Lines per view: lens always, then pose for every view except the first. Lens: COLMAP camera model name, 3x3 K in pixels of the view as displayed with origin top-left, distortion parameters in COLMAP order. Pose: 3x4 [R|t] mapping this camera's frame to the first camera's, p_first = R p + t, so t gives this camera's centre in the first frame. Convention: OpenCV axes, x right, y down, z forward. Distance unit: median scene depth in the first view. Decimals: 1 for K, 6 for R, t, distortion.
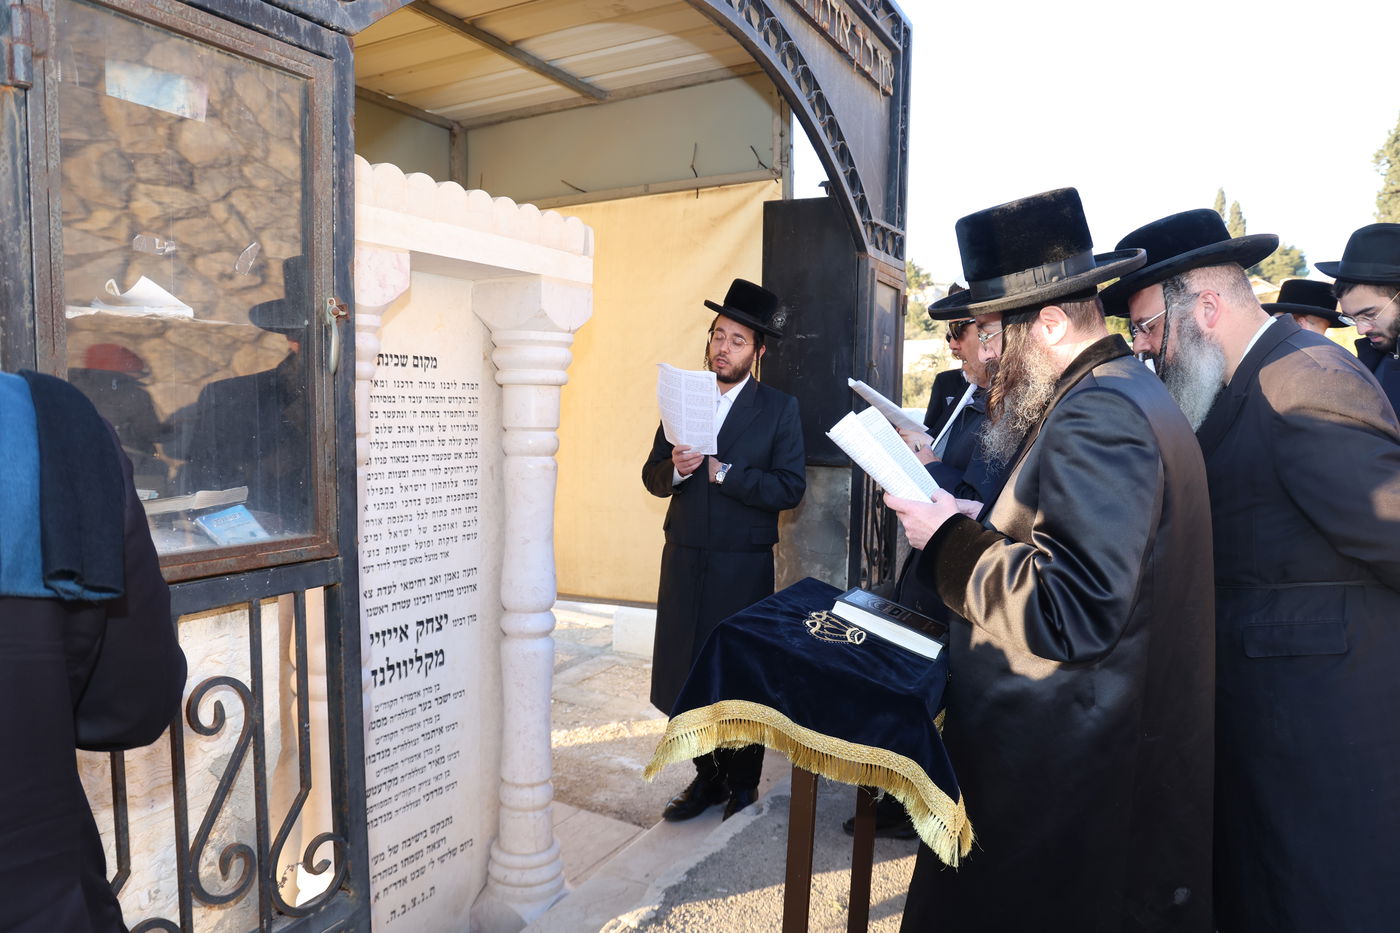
lens RADIAL K [[968.0, 0, 699.0], [0, 968.0, 472.4], [0, 0, 1]] dist [-0.099007, 0.073739]
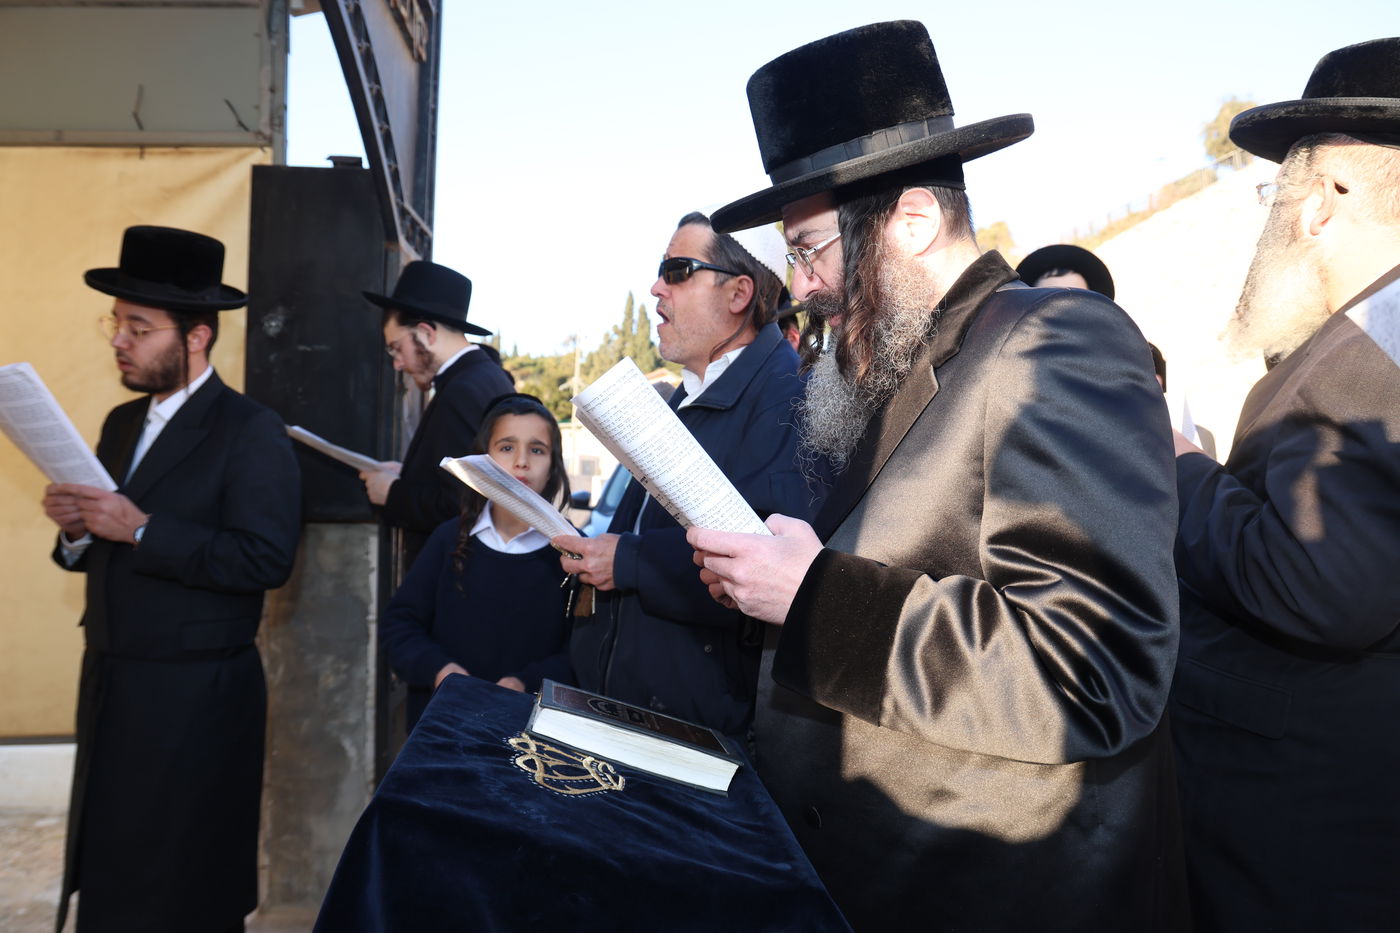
lens RADIAL K [[968.0, 0, 699.0], [0, 968.0, 472.4], [0, 0, 1]] dist [-0.099007, 0.073739]
pose [[0.841155, 0.002343, 0.540789, -0.049384], [0.042574, 0.996600, -0.070539, 0.026895], [-0.539116, 0.082358, 0.838195, 0.318803]]
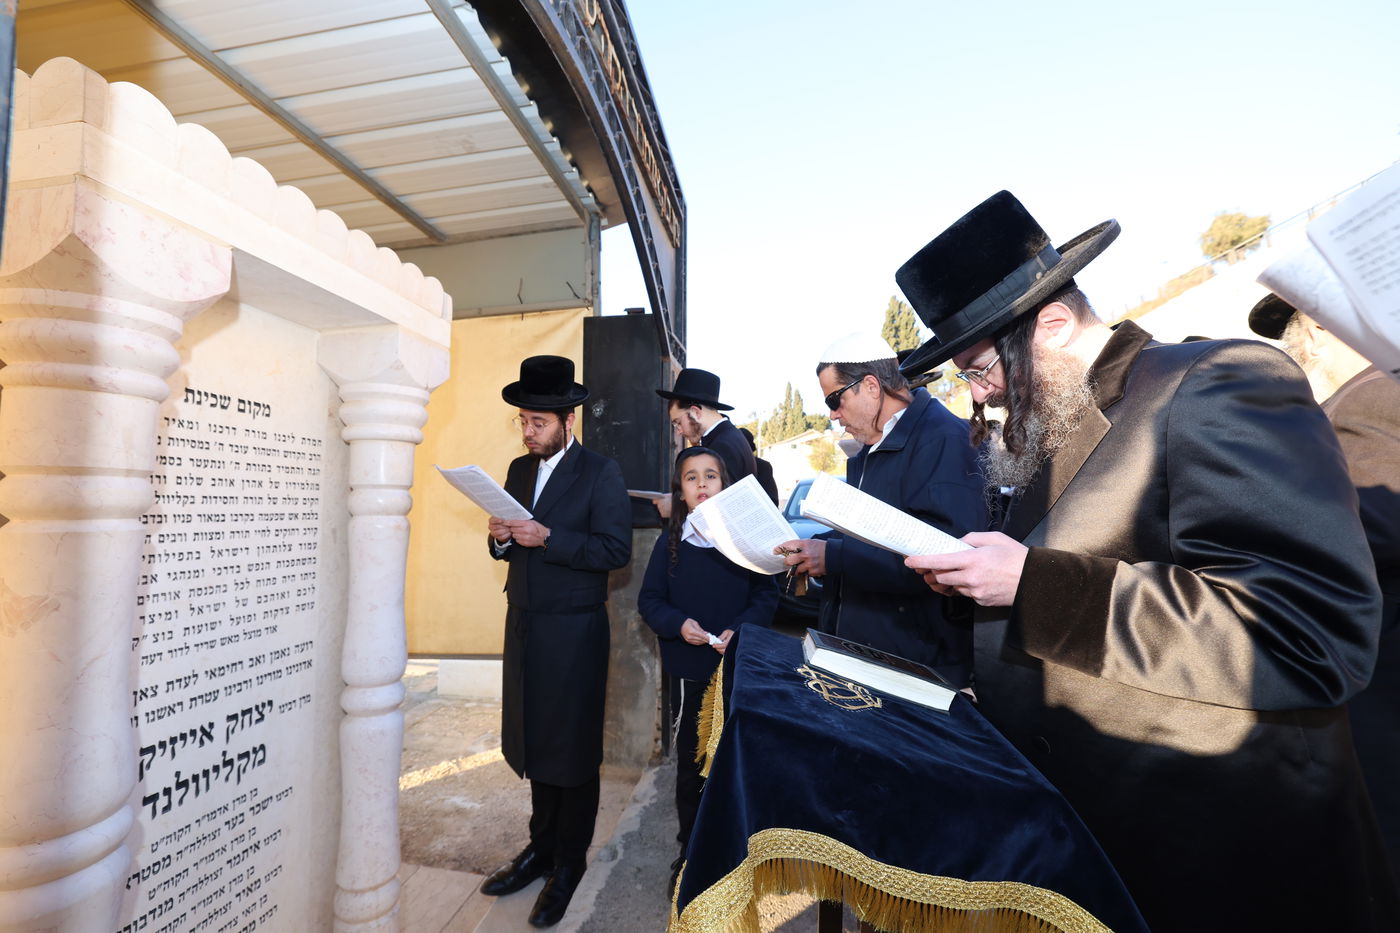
lens RADIAL K [[602.1, 0, 691.9], [0, 602.1, 460.2], [0, 0, 1]] dist [-0.045959, 0.015640]
pose [[0.944441, 0.000759, 0.328679, -0.079325], [0.047718, 0.989086, -0.139400, 0.026029], [-0.325197, 0.147339, 0.934097, 0.351280]]
